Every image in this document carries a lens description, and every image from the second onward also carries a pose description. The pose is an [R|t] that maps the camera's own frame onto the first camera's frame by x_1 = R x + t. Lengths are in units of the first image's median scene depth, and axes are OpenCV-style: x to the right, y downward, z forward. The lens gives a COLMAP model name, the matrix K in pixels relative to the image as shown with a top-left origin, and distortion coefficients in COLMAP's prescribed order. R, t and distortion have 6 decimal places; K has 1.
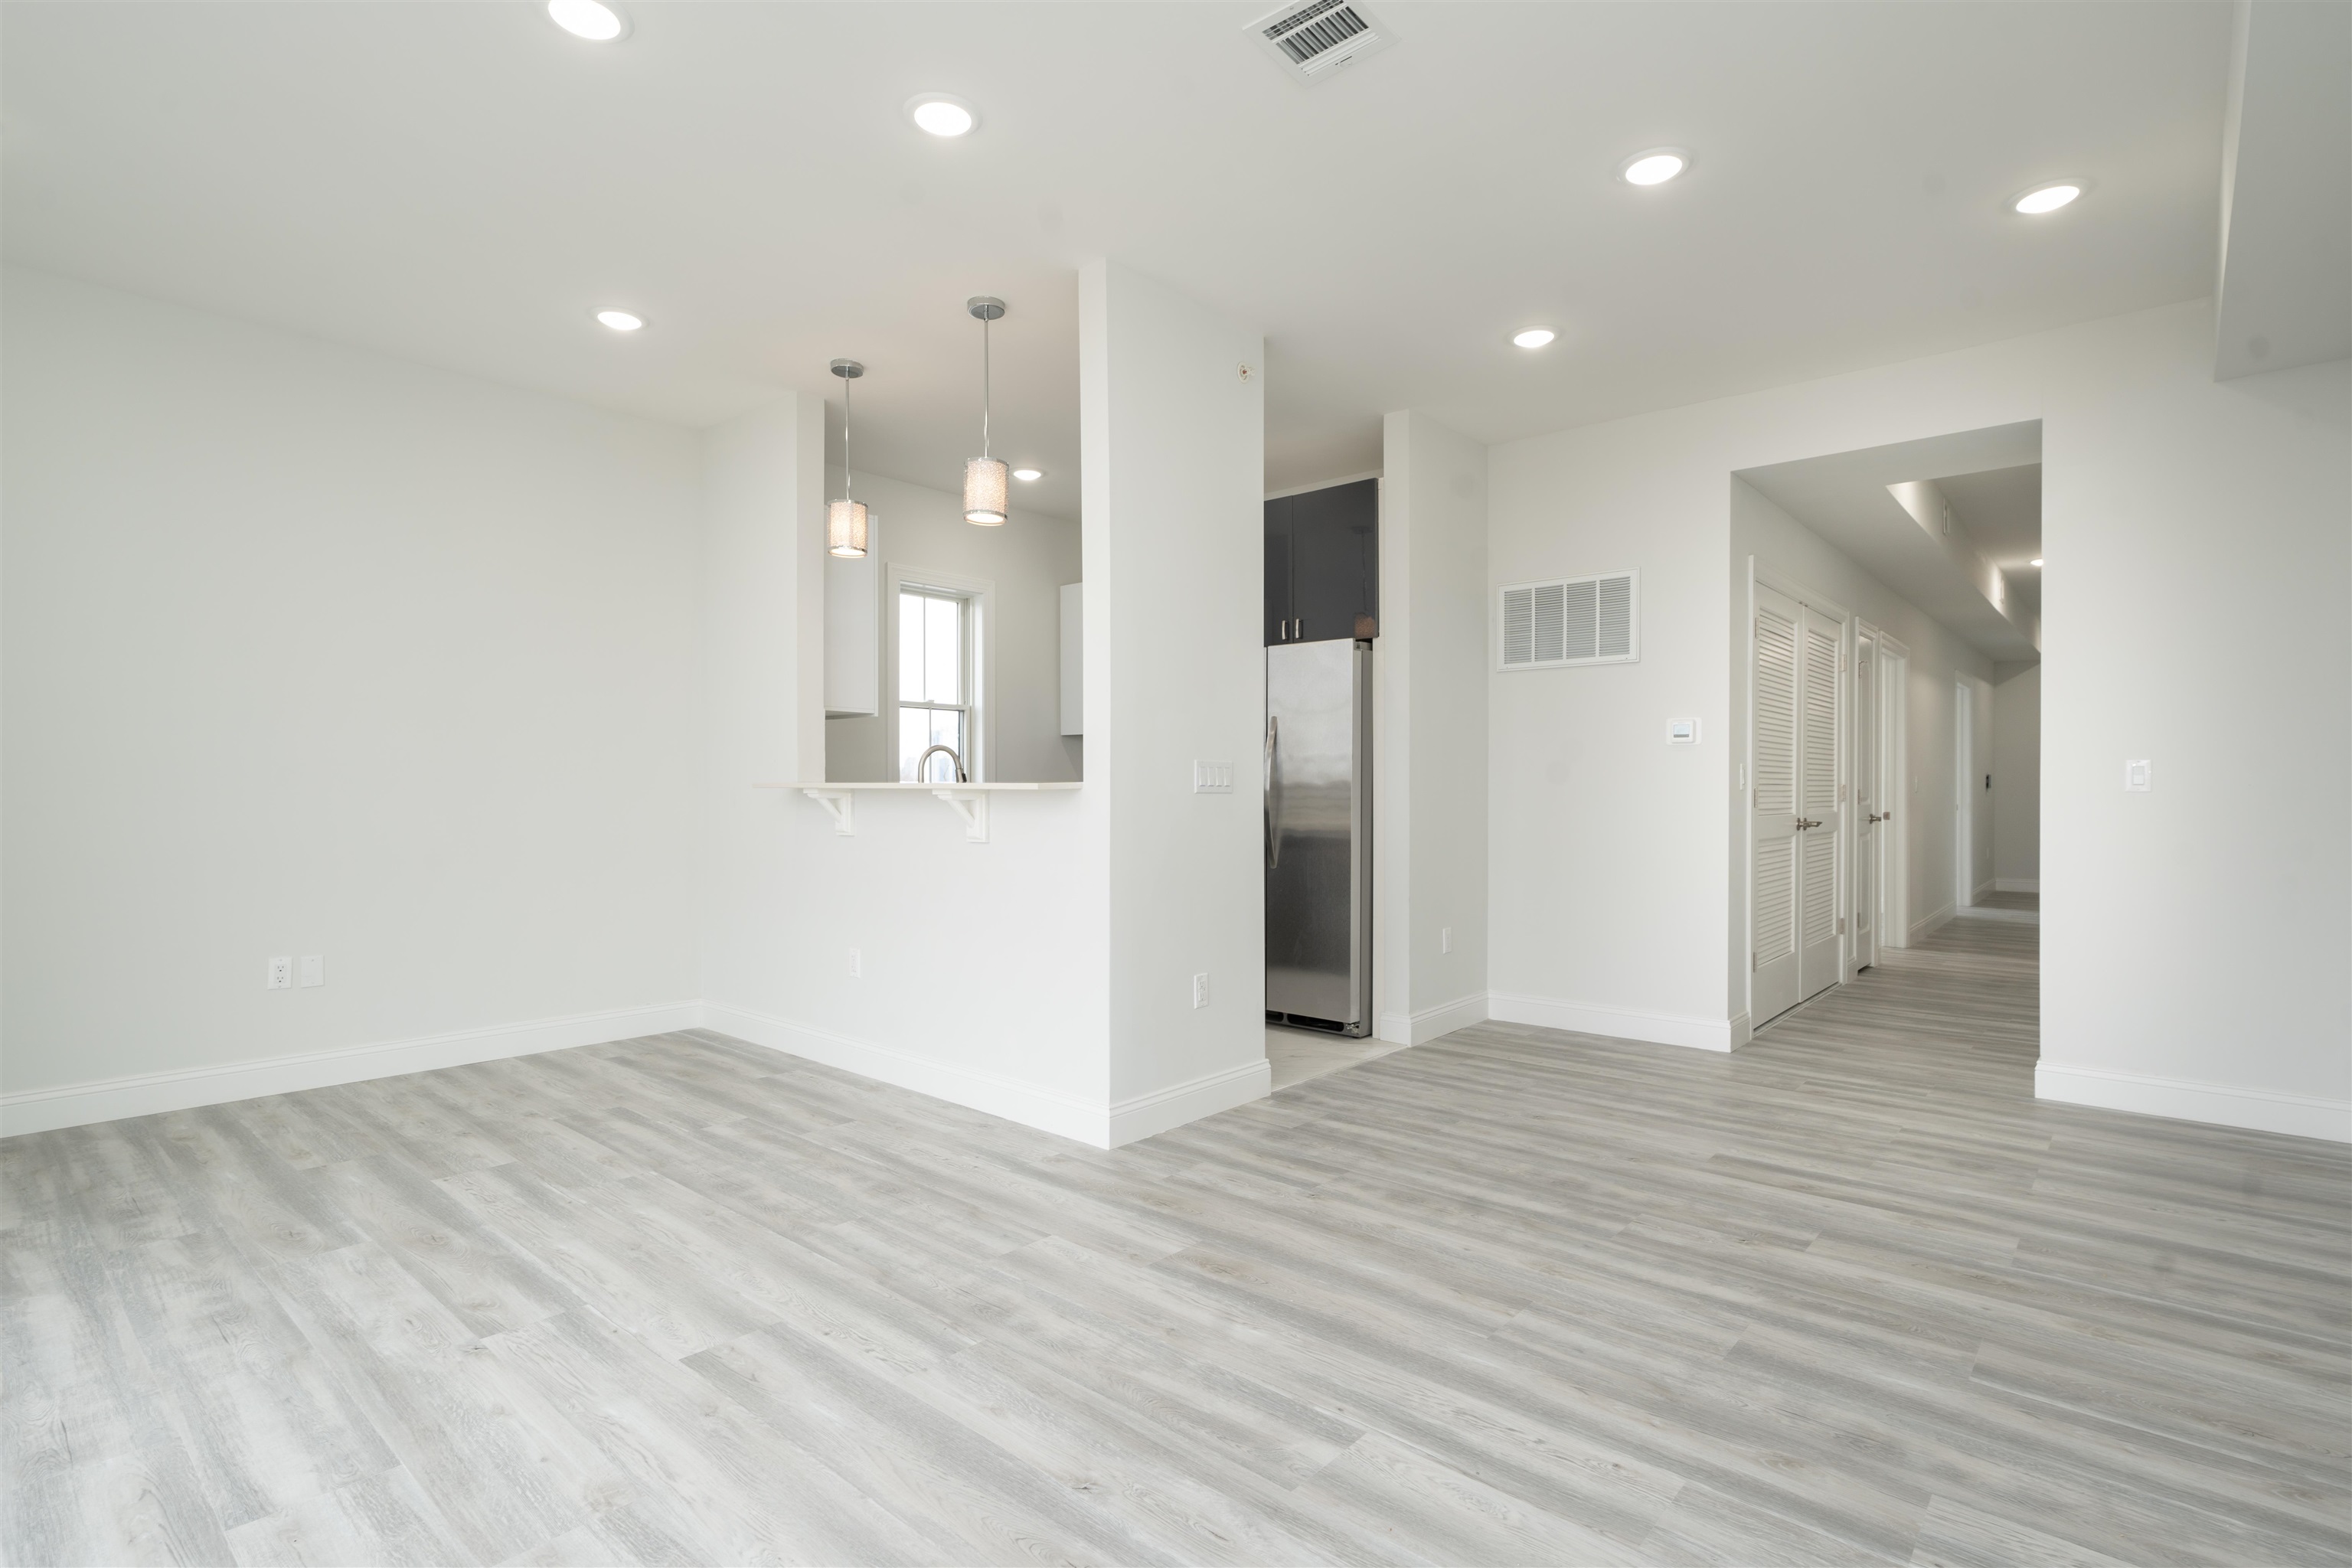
lens RADIAL K [[1125.5, 0, 1196.3], [0, 1125.5, 788.8], [0, 0, 1]] dist [0.000409, -0.000273]
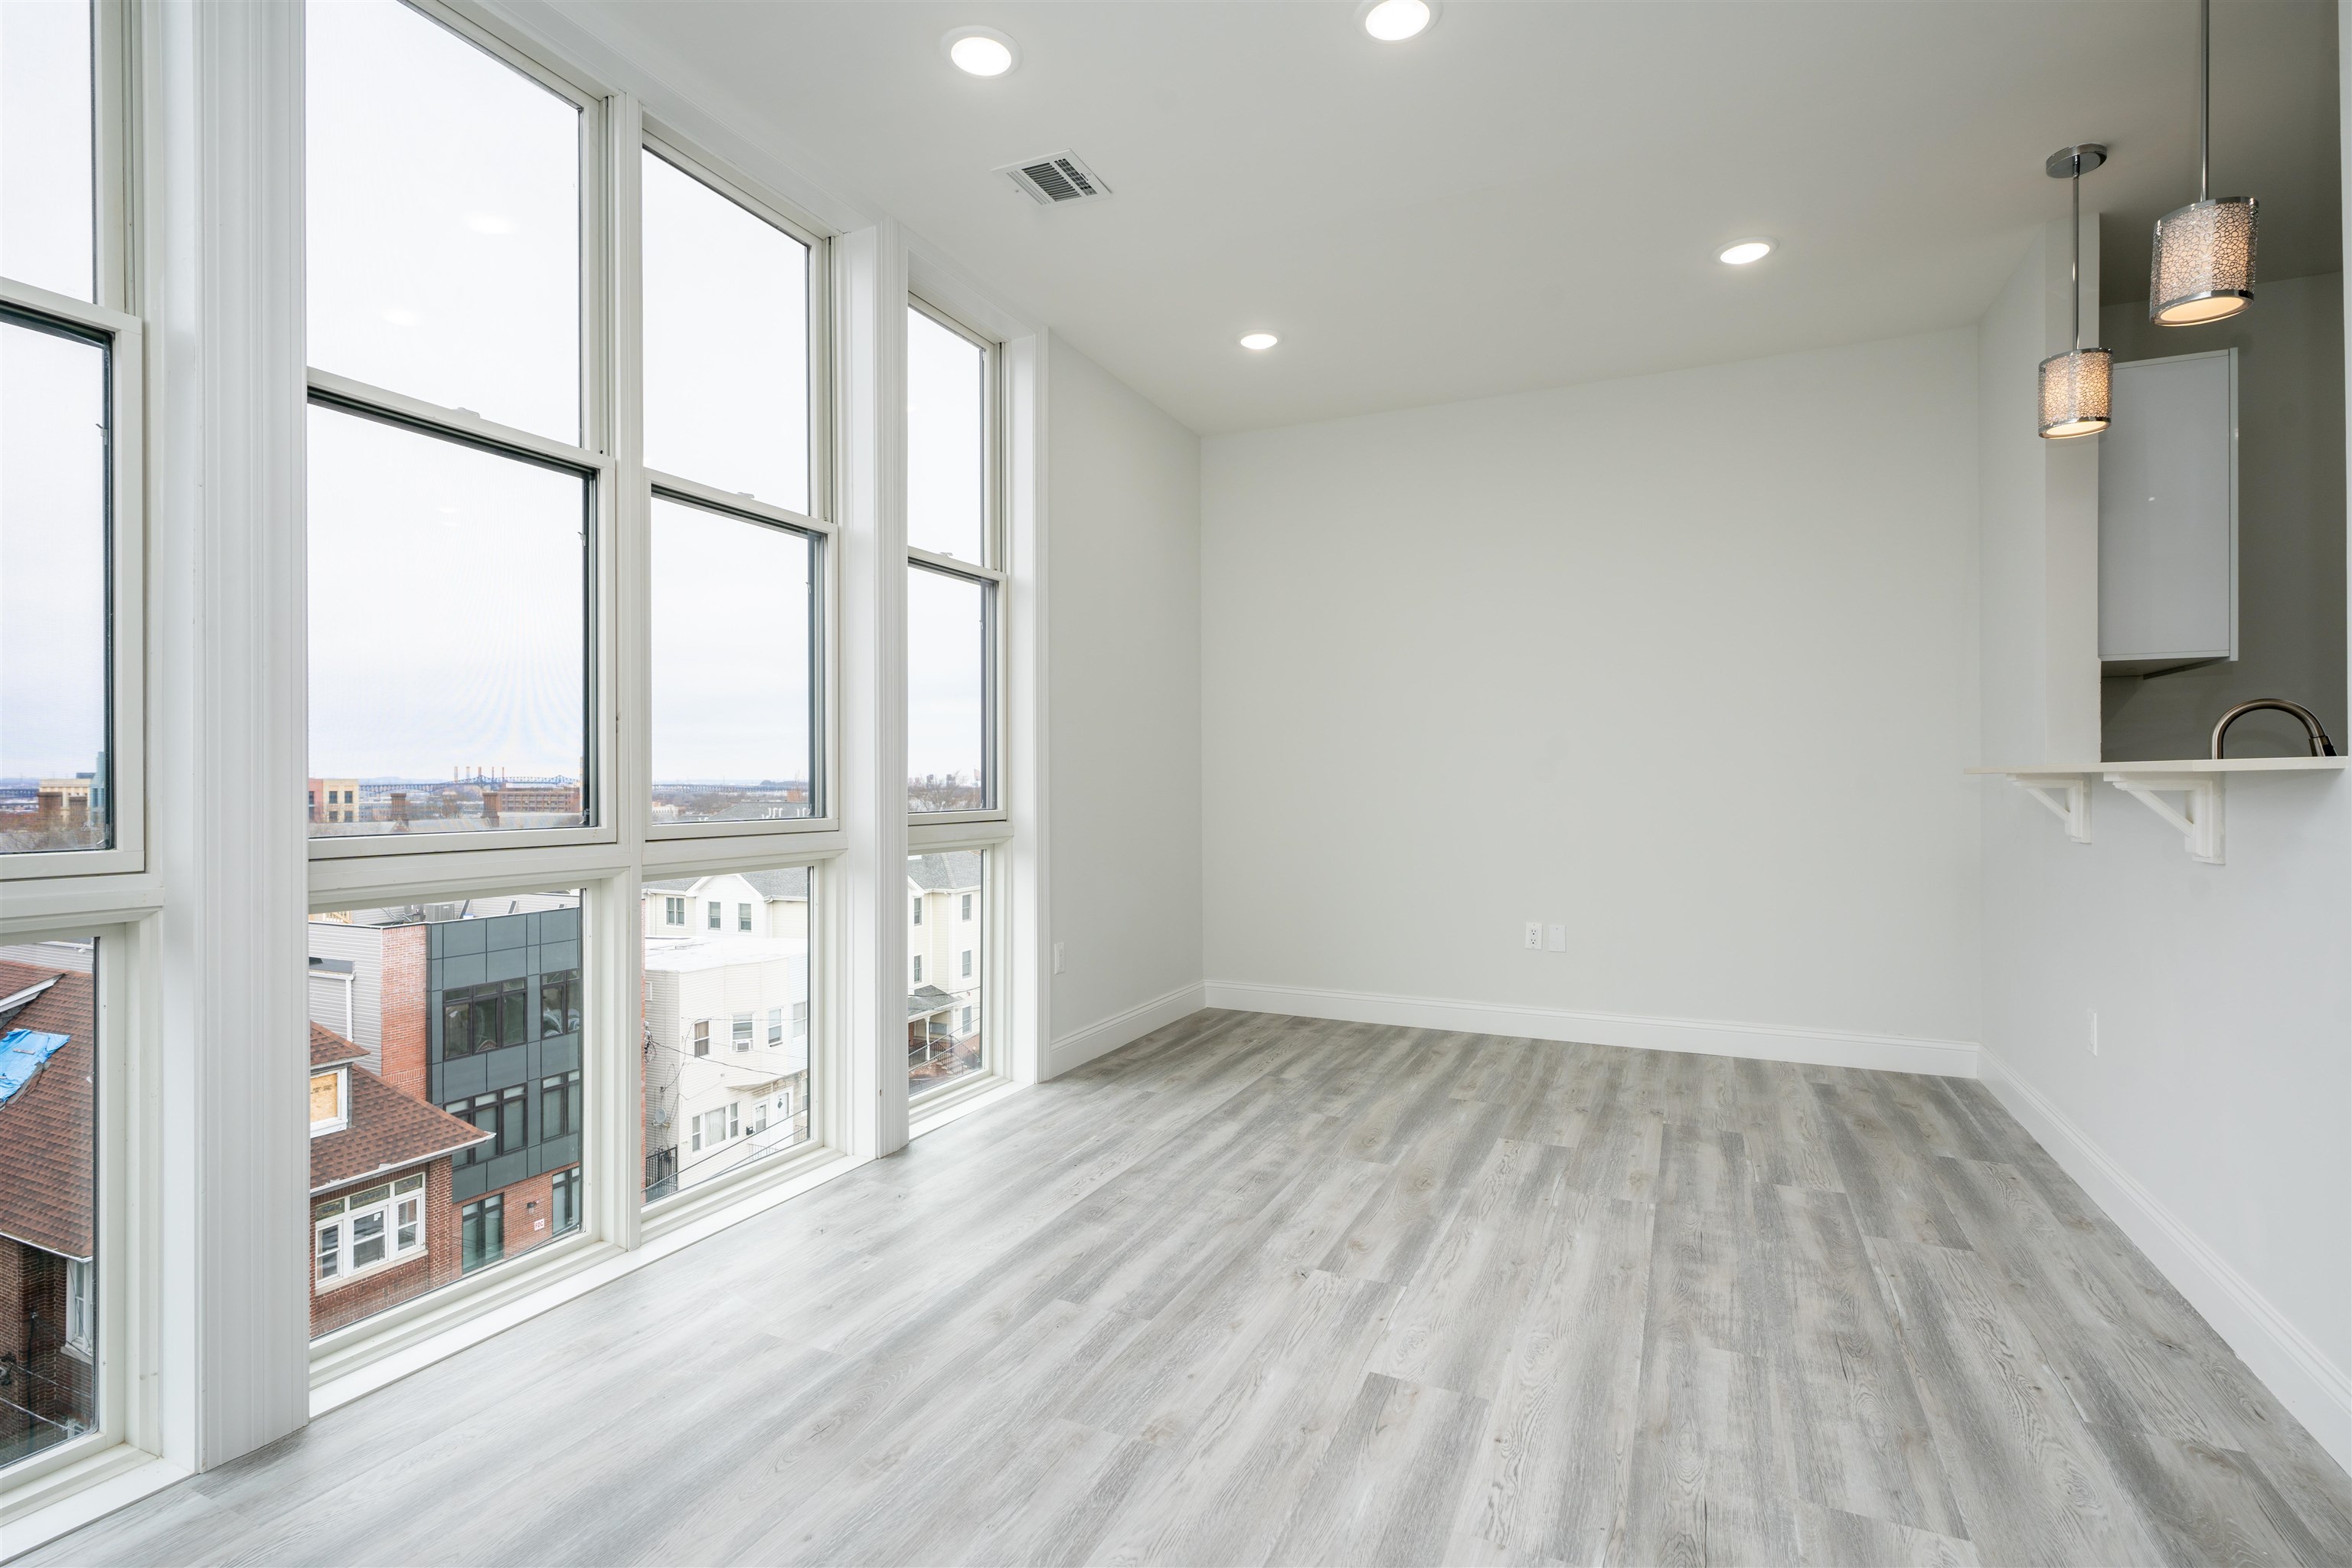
lens RADIAL K [[1125.5, 0, 1144.9], [0, 1125.5, 784.4], [0, 0, 1]] dist [0.000409, -0.000273]
pose [[0.252118, -0.002955, -0.967692, 0.327148], [0.006608, 0.999977, -0.001332, 0.005539], [0.967674, -0.006059, 0.252132, 0.448371]]
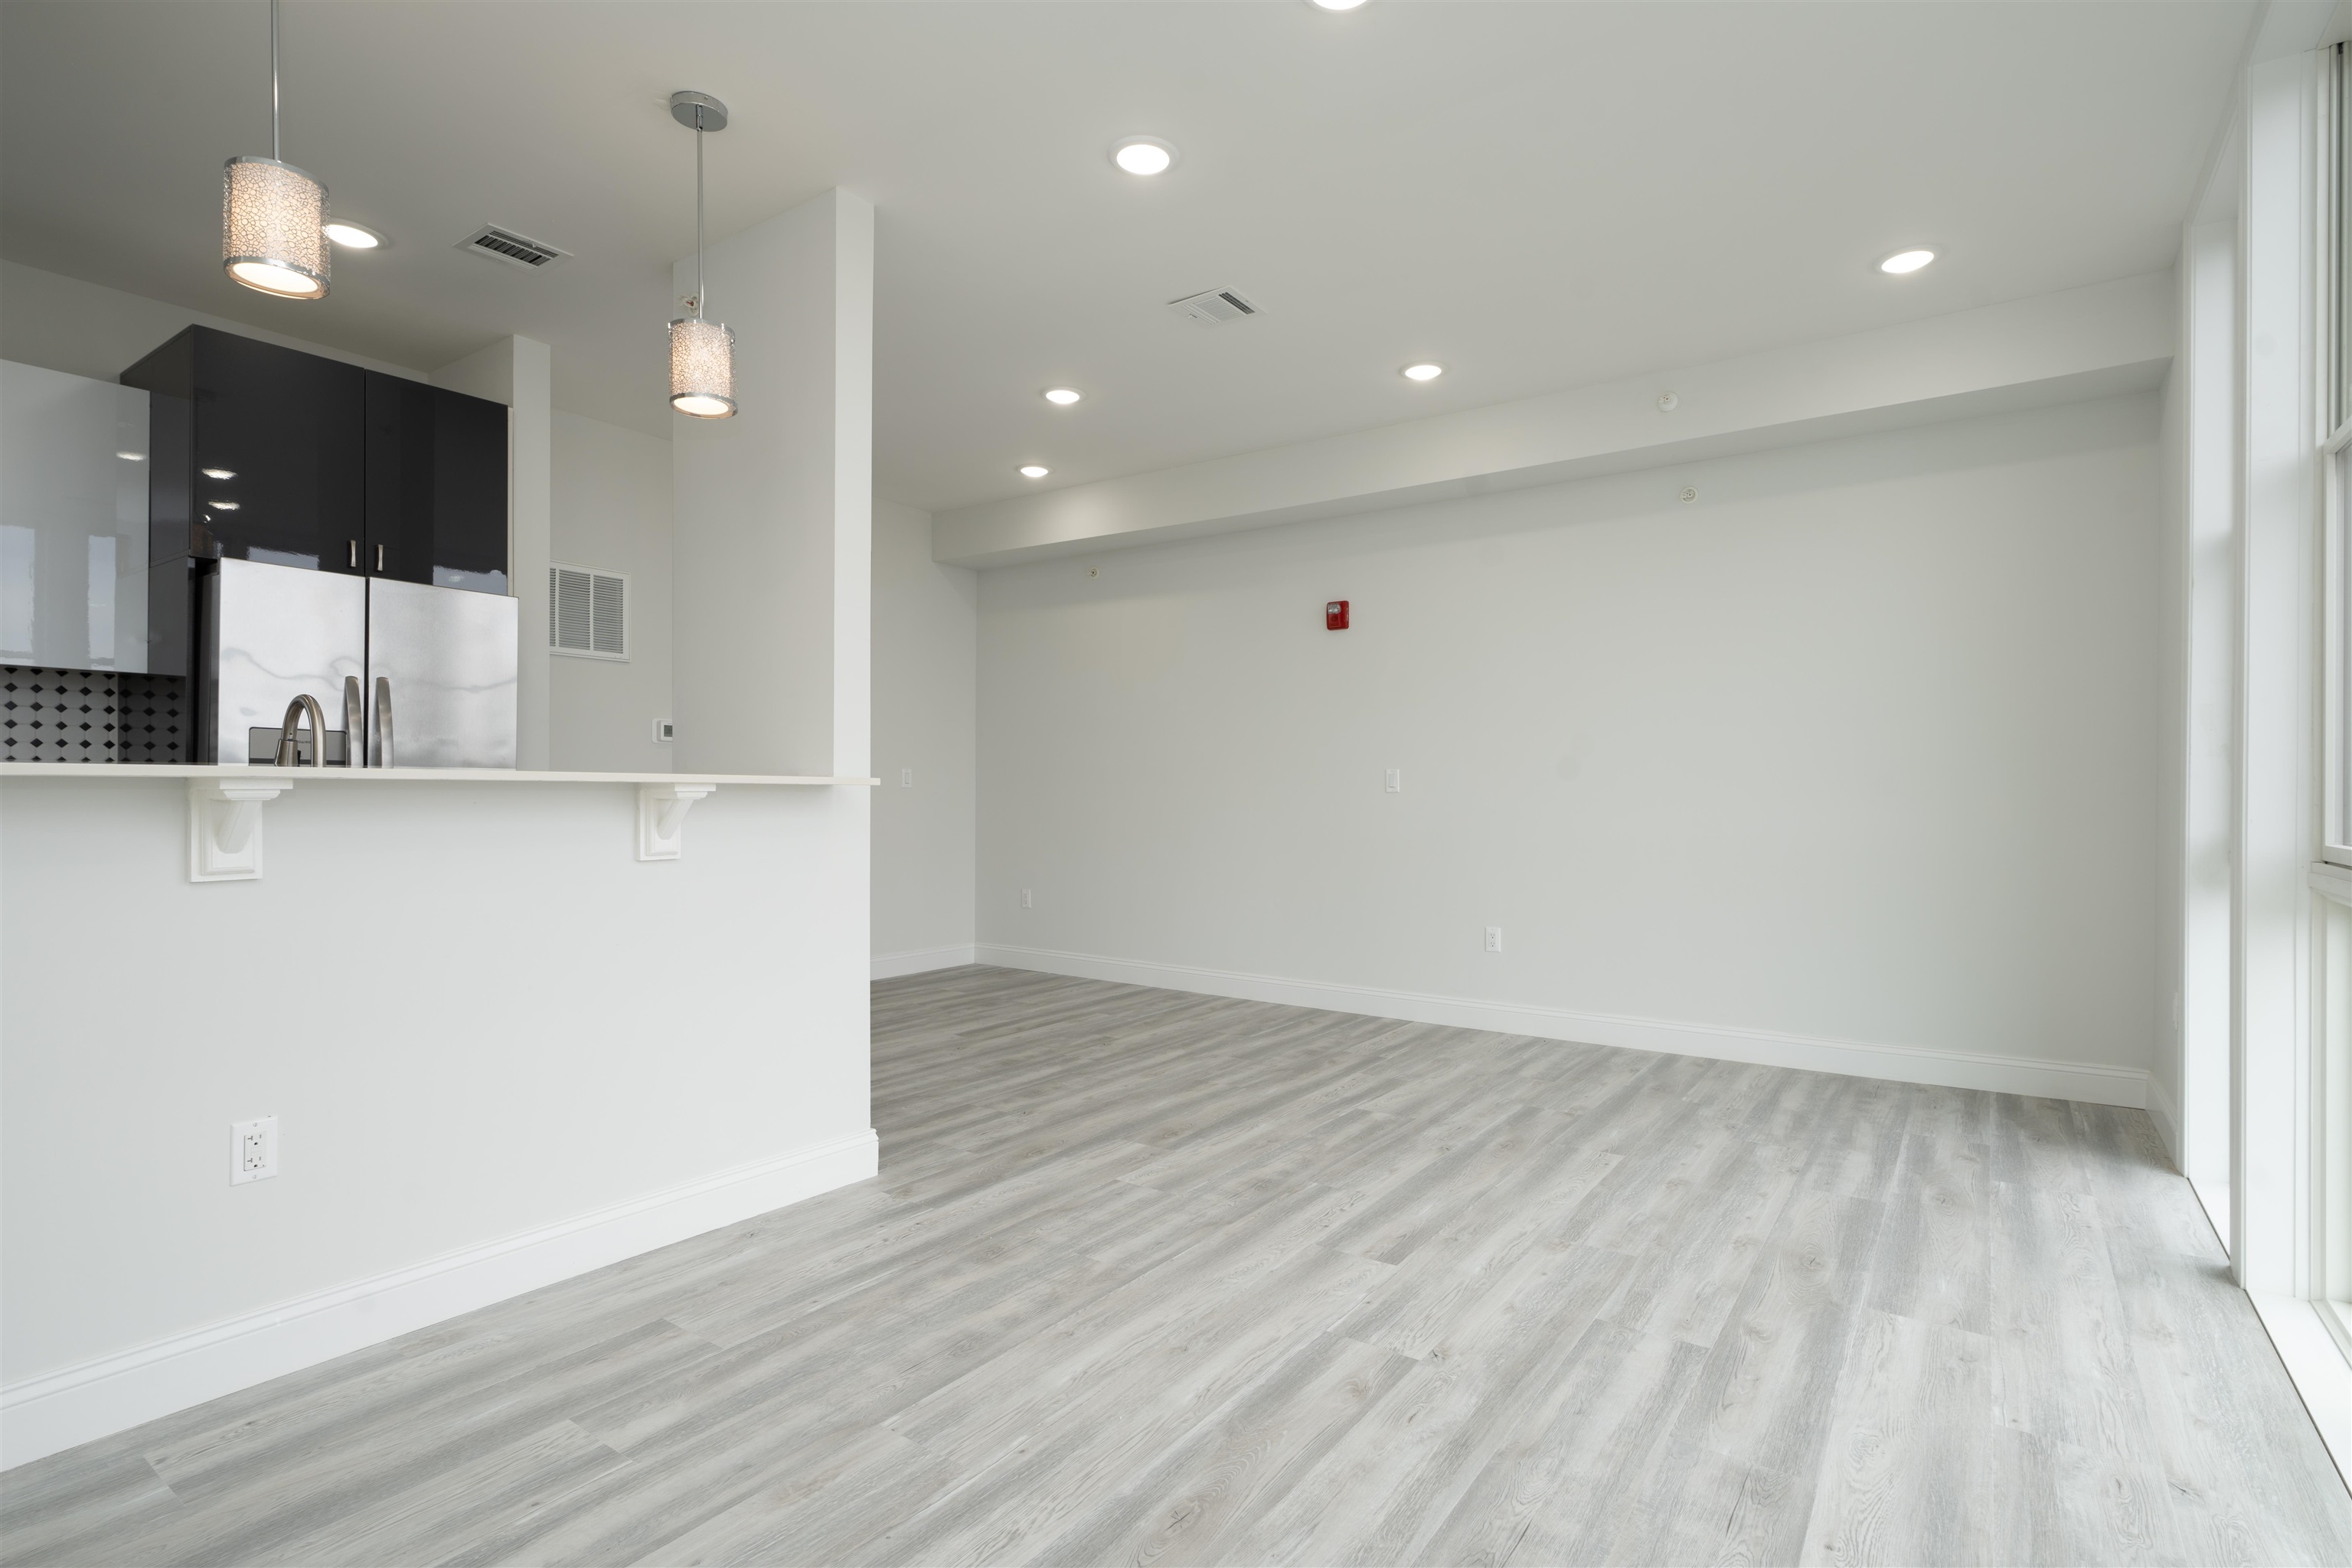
lens RADIAL K [[1125.5, 0, 1180.5], [0, 1125.5, 785.3], [0, 0, 1]] dist [0.000409, -0.000273]
pose [[-0.088509, -0.000135, 0.996075, -1.274324], [-0.008411, 0.999964, -0.000611, -0.002054], [-0.996040, -0.008432, -0.088507, 1.043409]]
